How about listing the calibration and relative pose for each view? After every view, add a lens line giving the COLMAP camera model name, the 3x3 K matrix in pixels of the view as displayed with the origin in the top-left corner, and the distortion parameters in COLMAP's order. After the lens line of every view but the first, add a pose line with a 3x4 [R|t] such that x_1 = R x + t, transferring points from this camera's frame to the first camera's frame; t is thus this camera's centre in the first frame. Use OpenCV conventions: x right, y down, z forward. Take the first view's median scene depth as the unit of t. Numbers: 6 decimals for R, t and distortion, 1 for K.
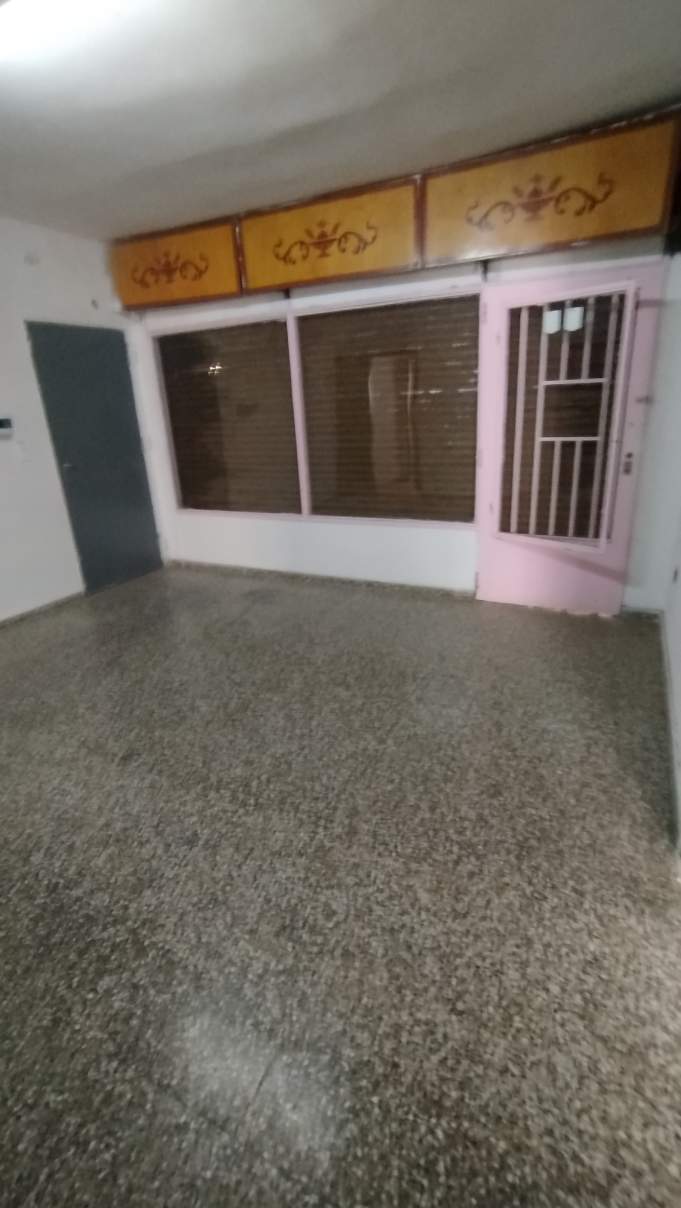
lens RADIAL K [[551.5, 0, 341.2], [0, 551.5, 603.1], [0, 0, 1]] dist [-0.001228, 0.000054]
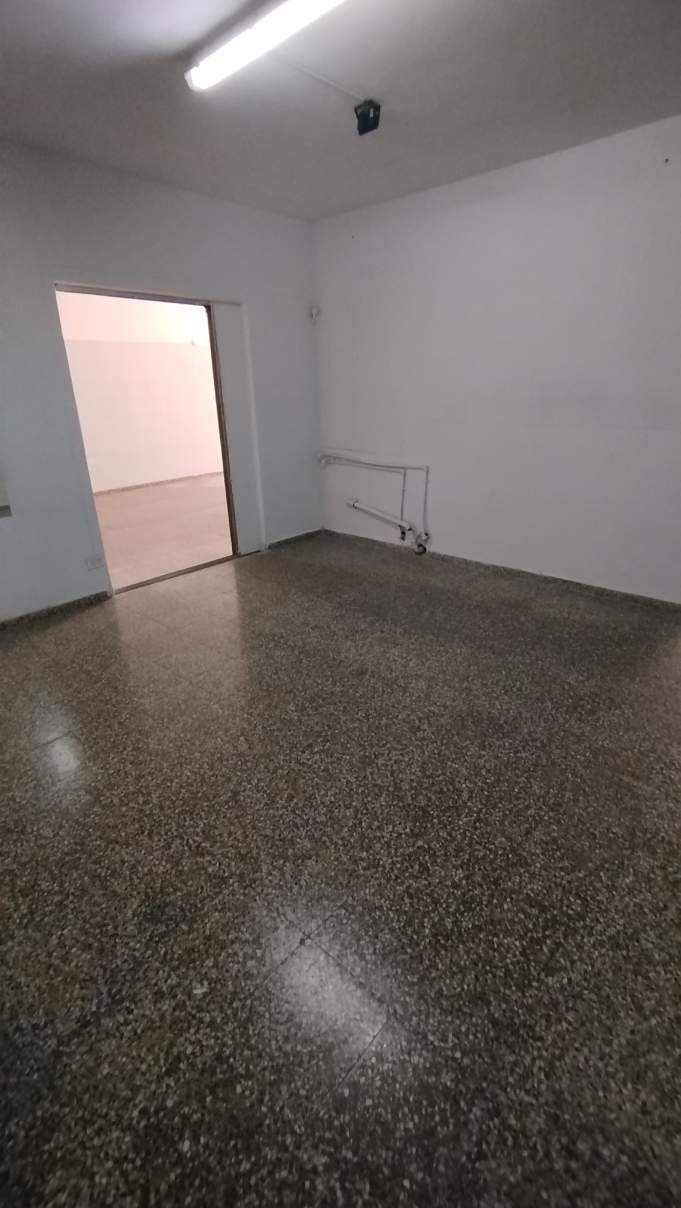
lens RADIAL K [[551.5, 0, 339.5], [0, 551.5, 604.1], [0, 0, 1]] dist [-0.001228, 0.000054]
pose [[-0.961008, -0.025592, 0.275333, -0.681477], [0.166739, 0.740696, 0.650821, -0.626120], [-0.220594, 0.671353, -0.707548, 1.790750]]
